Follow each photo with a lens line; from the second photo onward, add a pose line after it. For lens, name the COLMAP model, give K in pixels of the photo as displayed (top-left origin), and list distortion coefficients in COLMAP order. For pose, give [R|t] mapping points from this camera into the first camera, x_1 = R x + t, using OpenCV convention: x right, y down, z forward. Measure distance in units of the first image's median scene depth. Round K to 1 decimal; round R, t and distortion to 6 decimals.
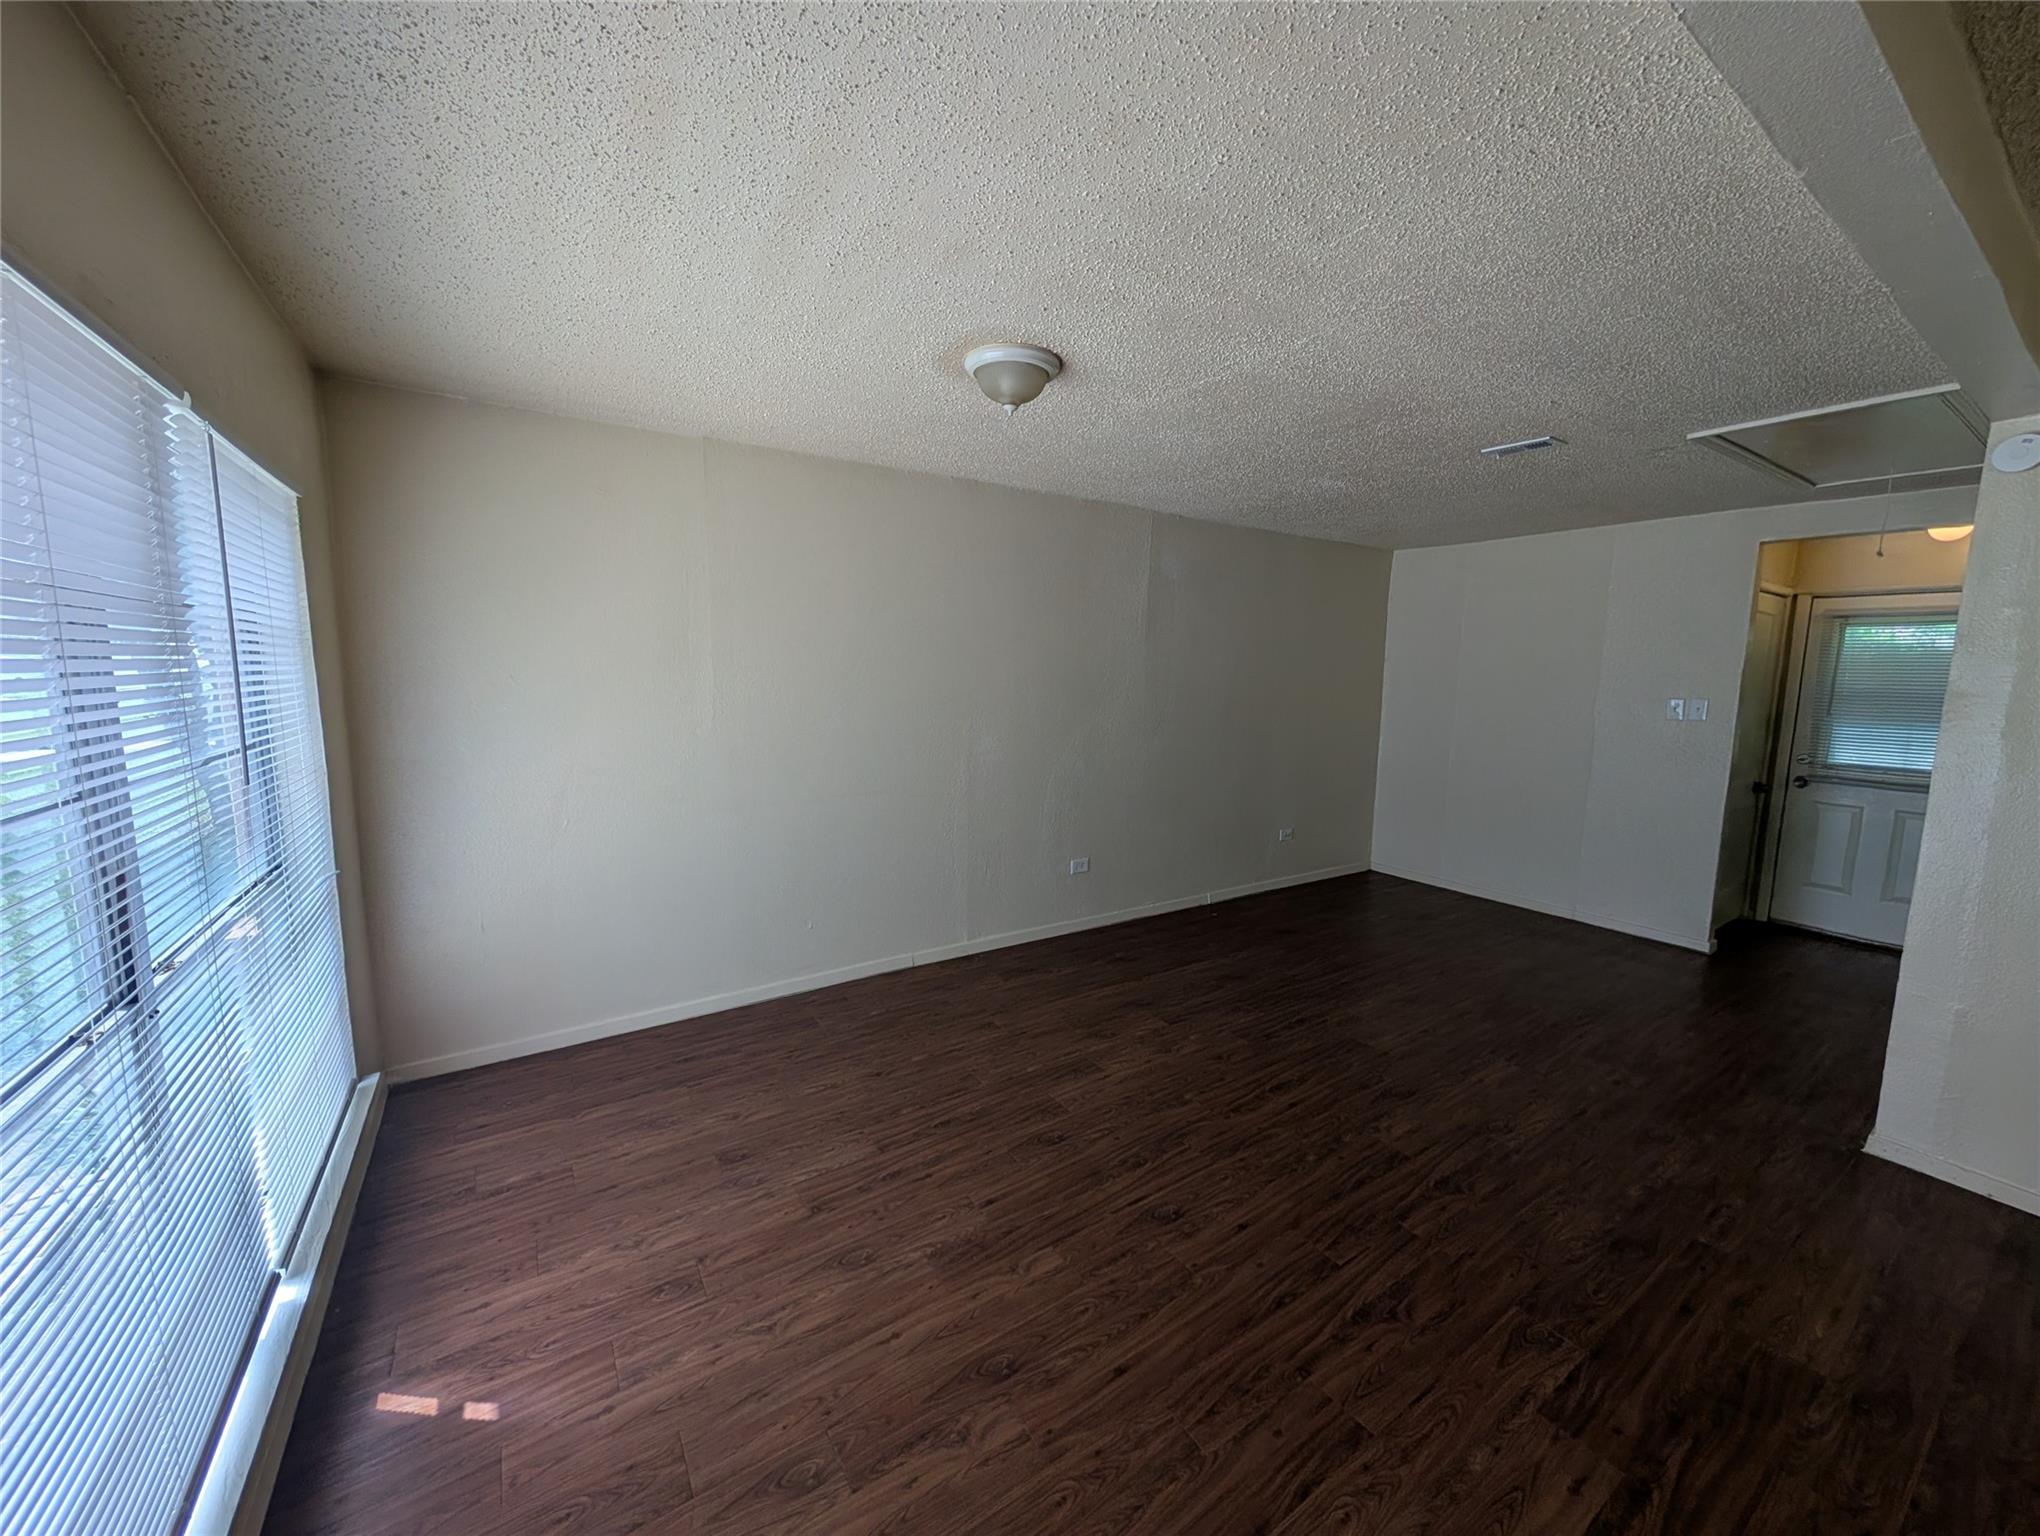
lens RADIAL K [[765.2, 0, 1025.5], [0, 765.2, 772.4], [0, 0, 1]] dist [-0.000941, 0.000476]
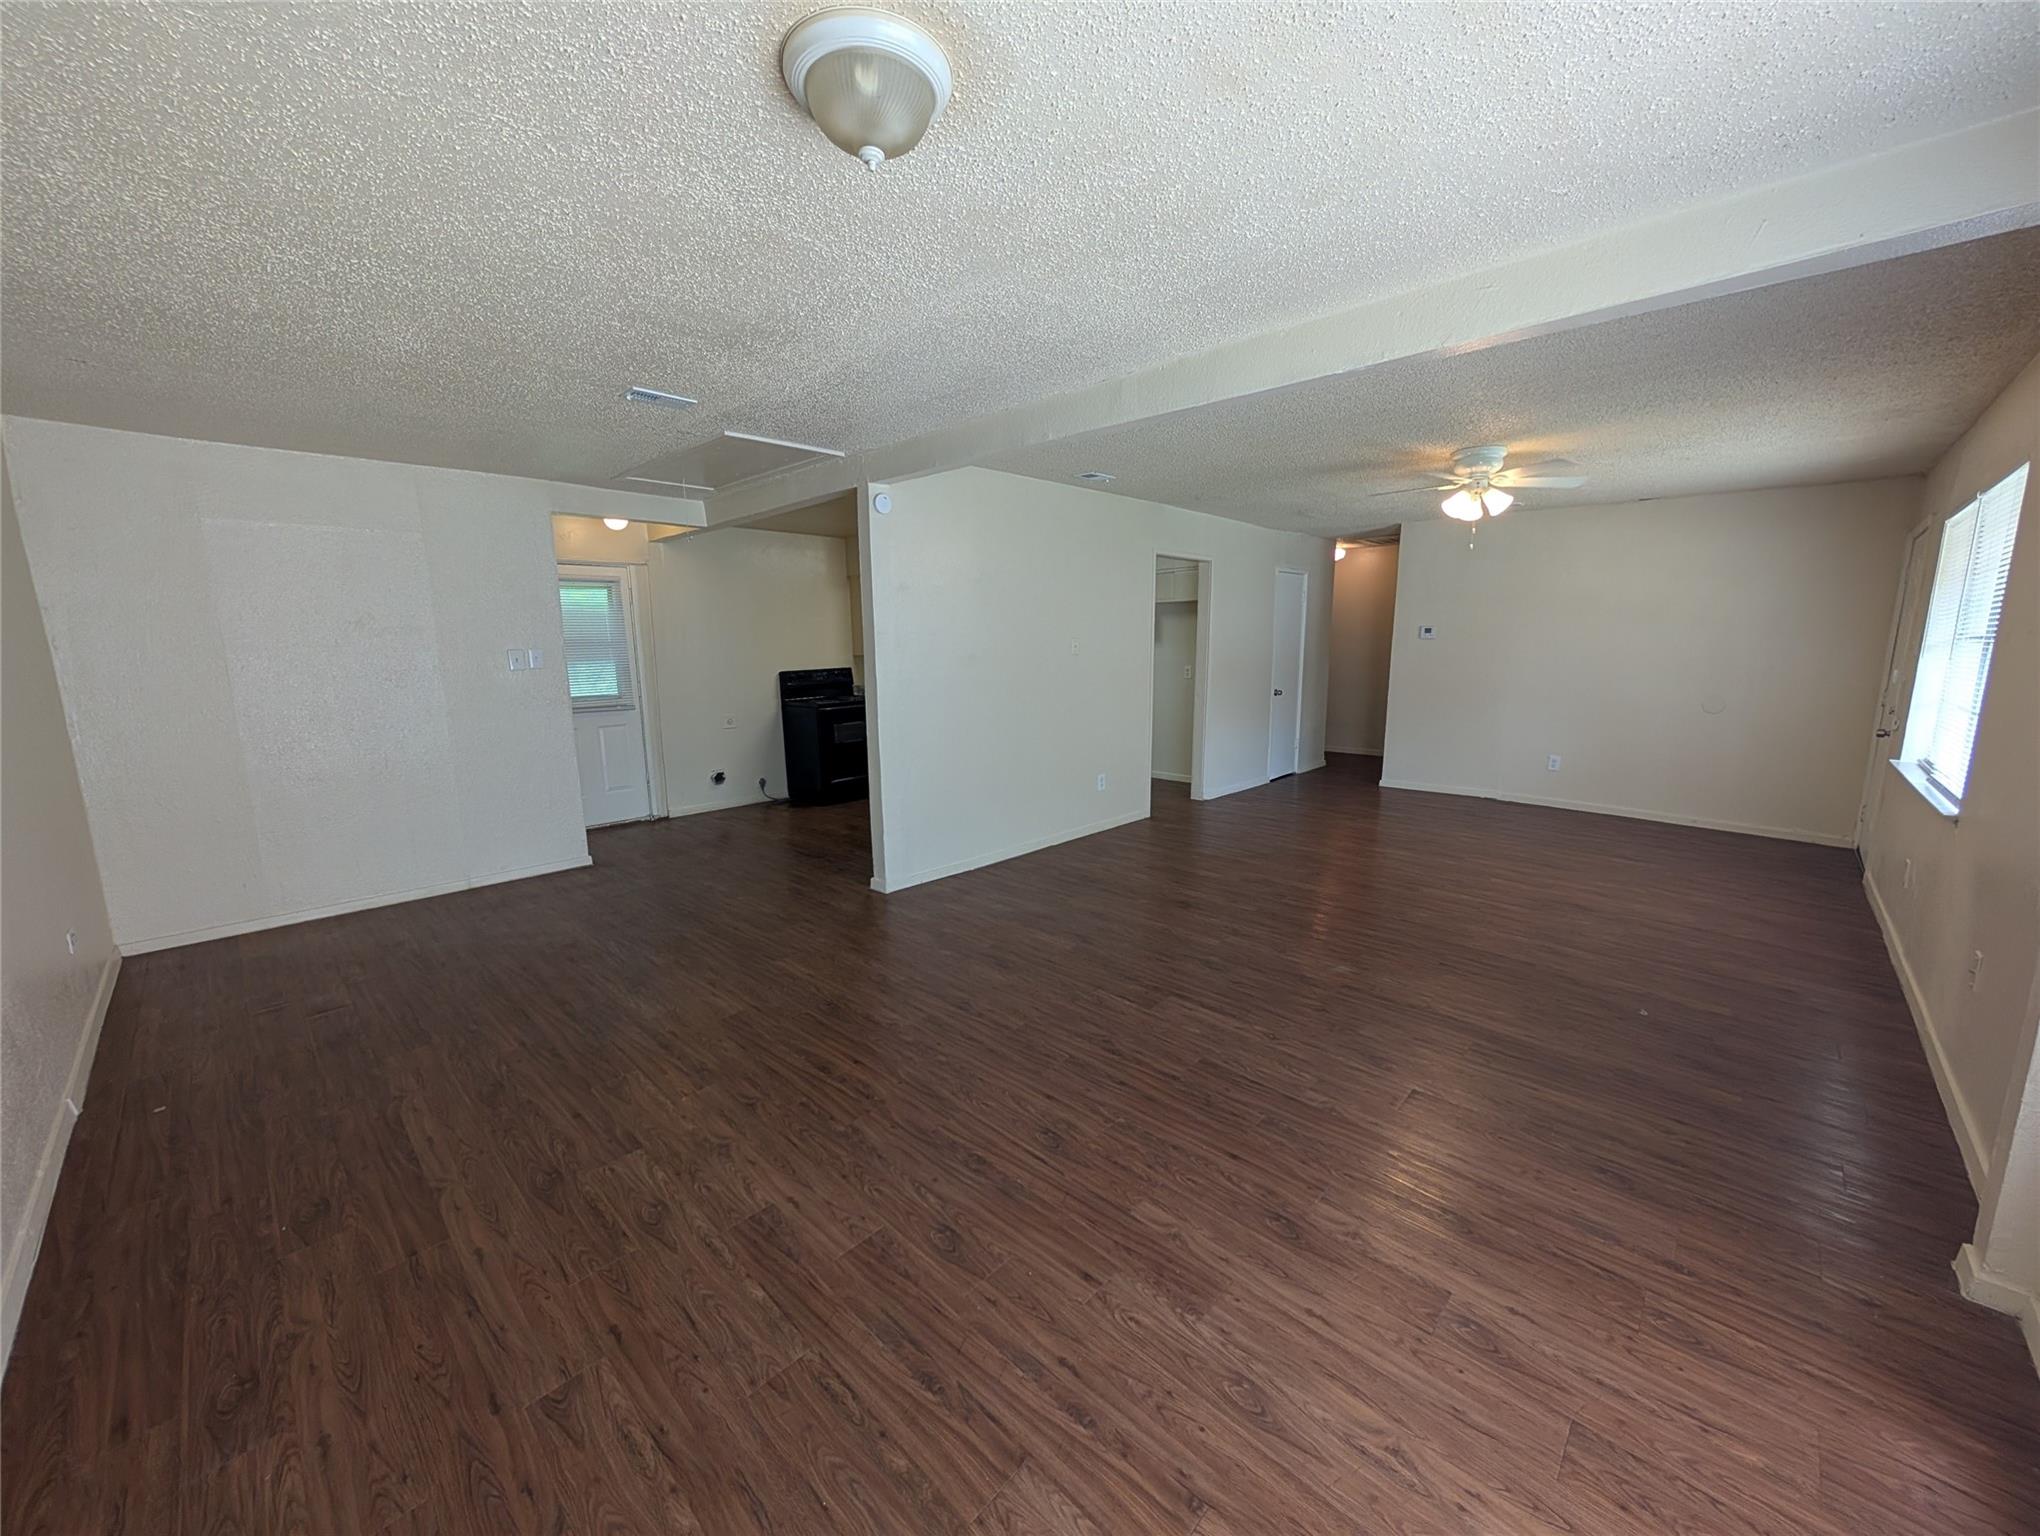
lens RADIAL K [[765.2, 0, 1018.7], [0, 765.2, 763.0], [0, 0, 1]] dist [-0.000941, 0.000476]
pose [[-0.205632, -0.177771, 0.962347, -0.780337], [0.138344, 0.968207, 0.208415, -0.155424], [-0.968801, 0.175992, -0.174501, 1.223707]]
